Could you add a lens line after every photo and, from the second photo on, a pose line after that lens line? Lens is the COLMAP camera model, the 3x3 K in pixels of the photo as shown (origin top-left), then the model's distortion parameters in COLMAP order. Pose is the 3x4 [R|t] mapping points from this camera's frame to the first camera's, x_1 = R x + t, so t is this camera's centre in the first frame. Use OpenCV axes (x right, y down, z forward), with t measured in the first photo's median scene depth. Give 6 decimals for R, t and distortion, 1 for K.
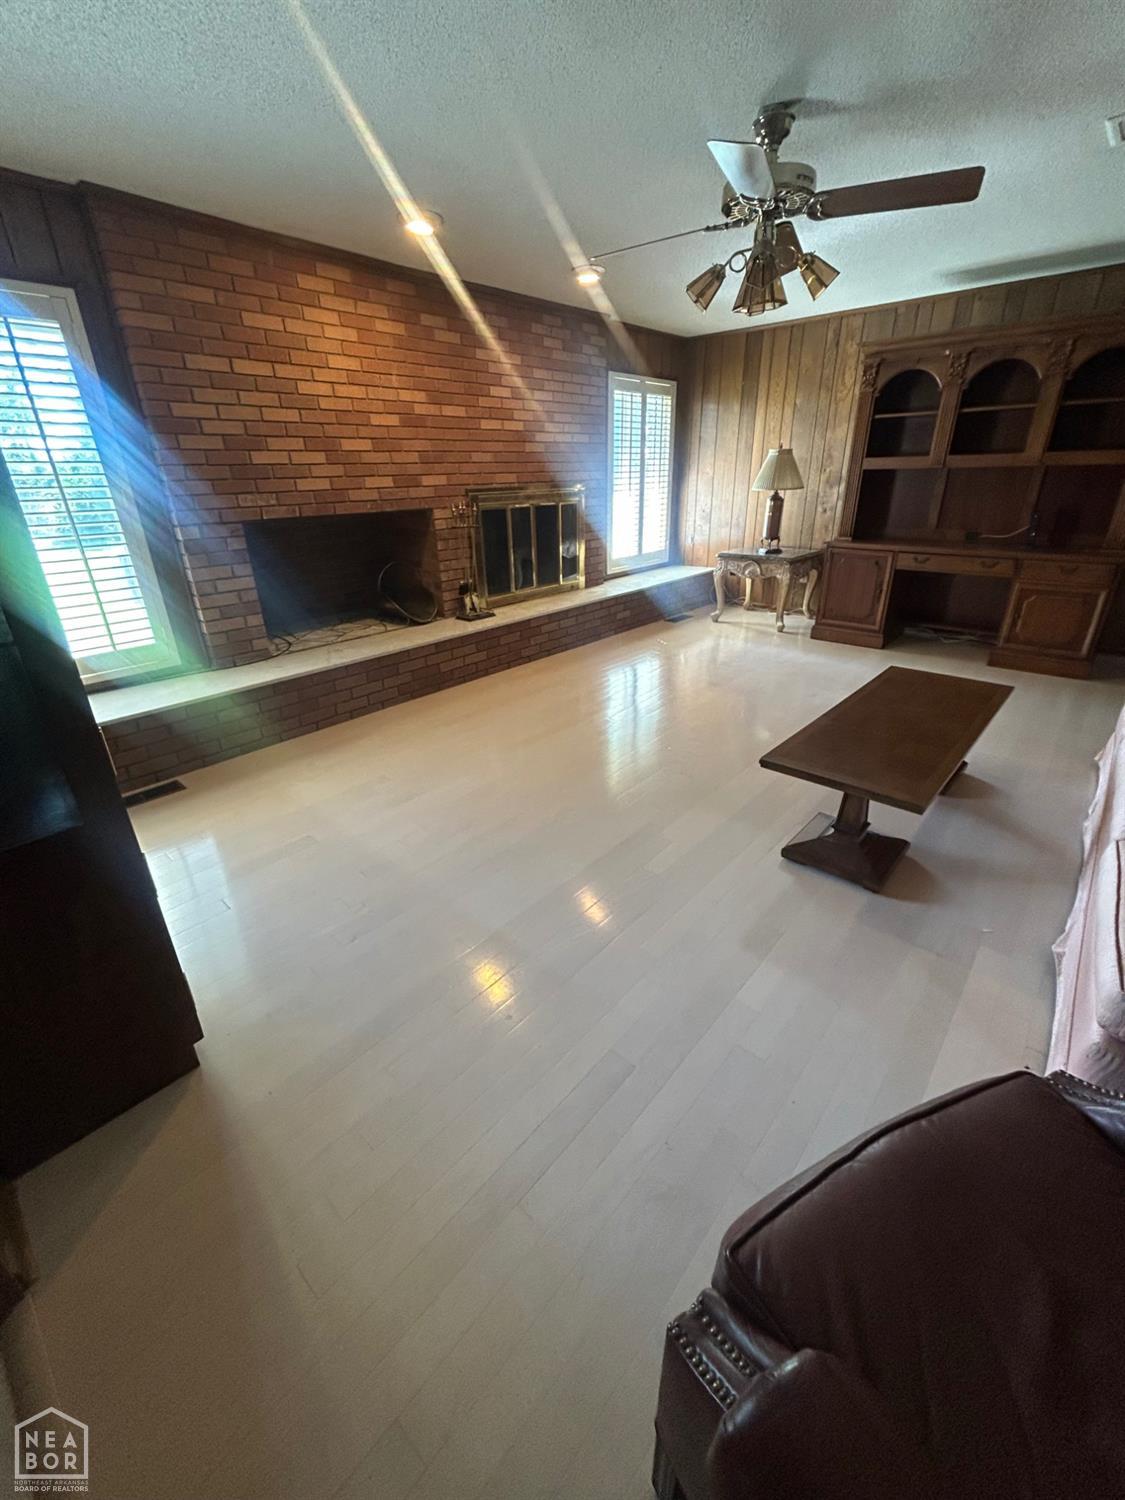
lens RADIAL K [[613.5, 0, 564.8], [0, 613.5, 740.7], [0, 0, 1]] dist [0.003209, -0.000313]
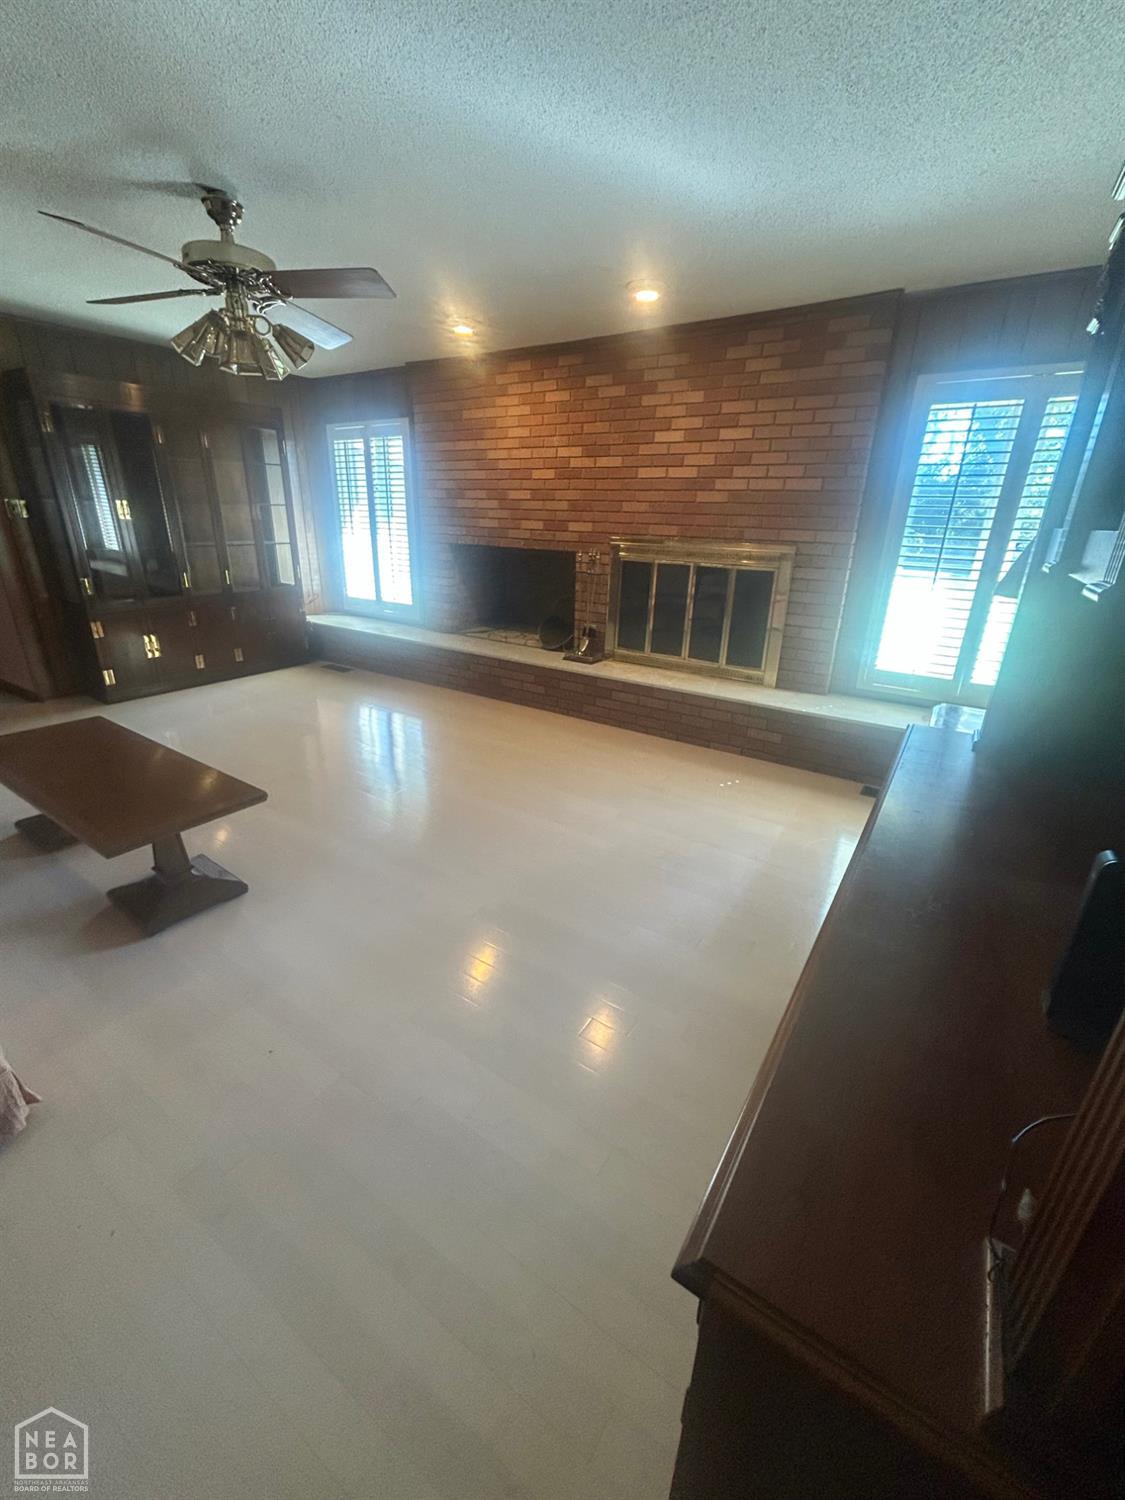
lens RADIAL K [[613.5, 0, 566.8], [0, 613.5, 754.8], [0, 0, 1]] dist [0.003209, -0.000313]
pose [[0.150414, 0.369366, -0.917030, 0.986334], [-0.435942, 0.857312, 0.273808, -0.392486], [0.887316, 0.358587, 0.289974, 0.870553]]
